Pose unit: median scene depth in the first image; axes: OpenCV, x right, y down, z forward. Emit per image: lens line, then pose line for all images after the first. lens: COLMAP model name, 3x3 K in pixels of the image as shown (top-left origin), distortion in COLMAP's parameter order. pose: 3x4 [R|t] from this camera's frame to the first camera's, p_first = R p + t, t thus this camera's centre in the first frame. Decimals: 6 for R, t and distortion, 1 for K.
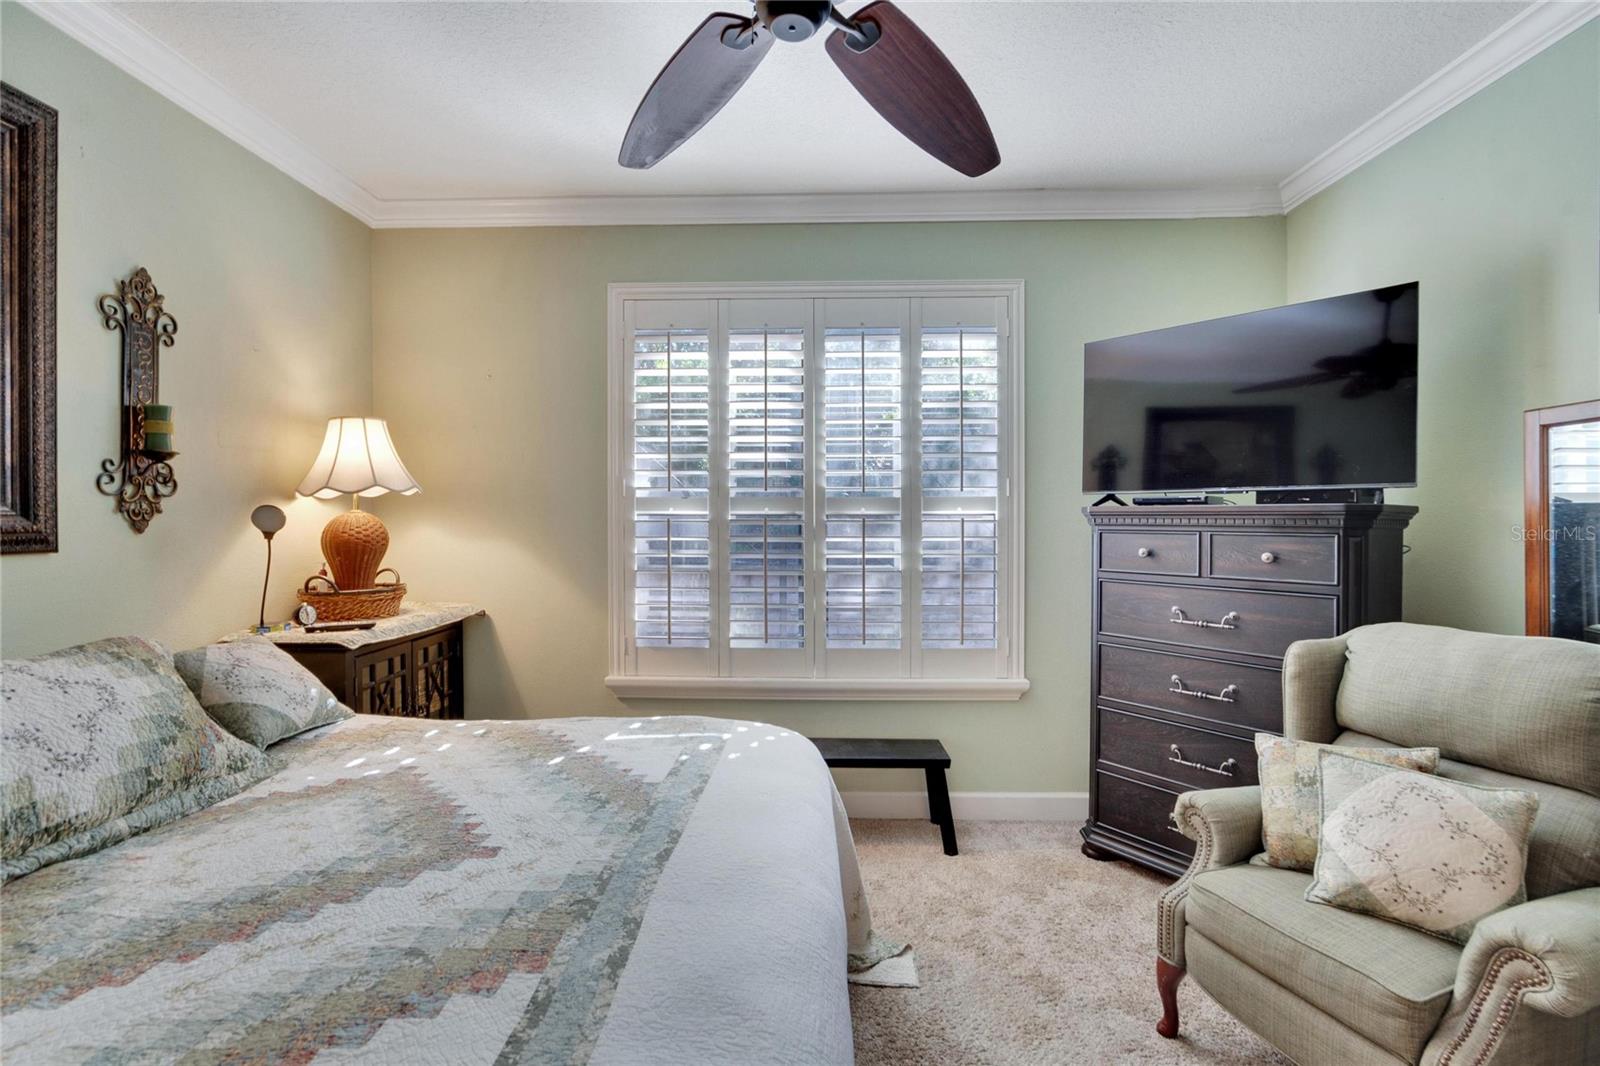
lens RADIAL K [[725.3, 0, 777.4], [0, 725.3, 511.9], [0, 0, 1]] dist [-0.013666, 0.006879]
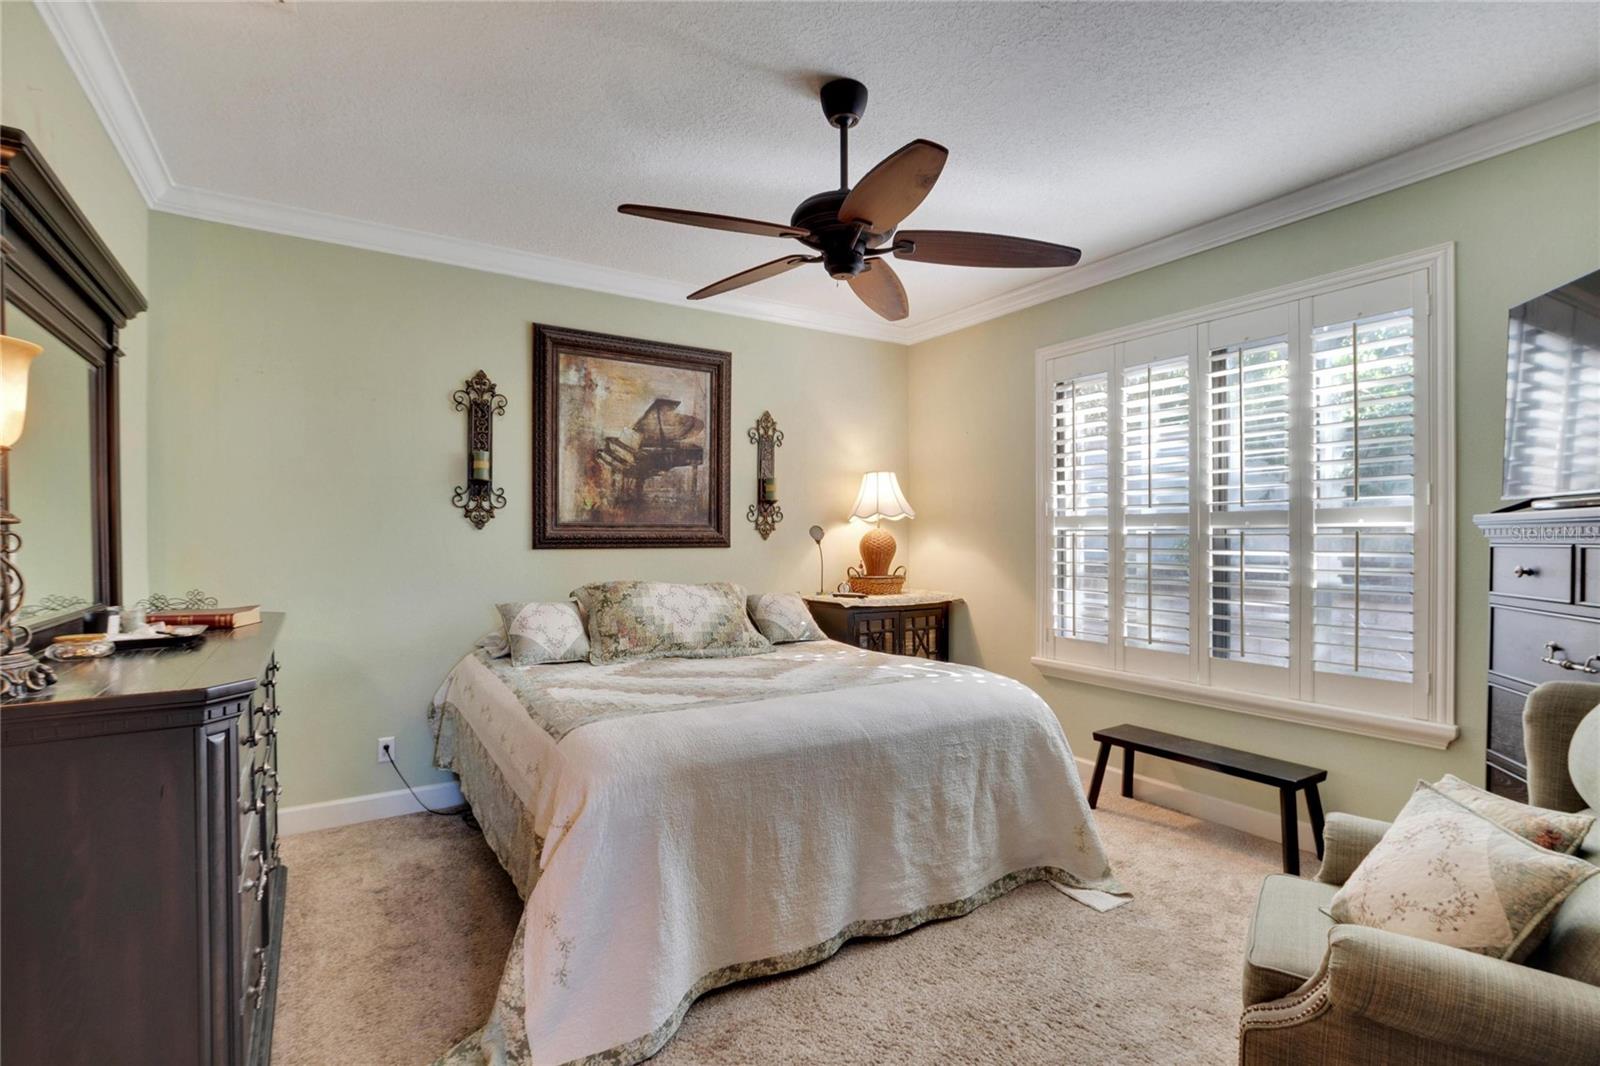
lens RADIAL K [[711.6, 0, 792.4], [0, 711.6, 530.5], [0, 0, 1]] dist [-0.013062, 0.007668]
pose [[0.582307, -0.008015, -0.812930, 0.797550], [0.003865, 0.999967, -0.007091, 0.016467], [0.812960, 0.000987, 0.582319, -0.119163]]
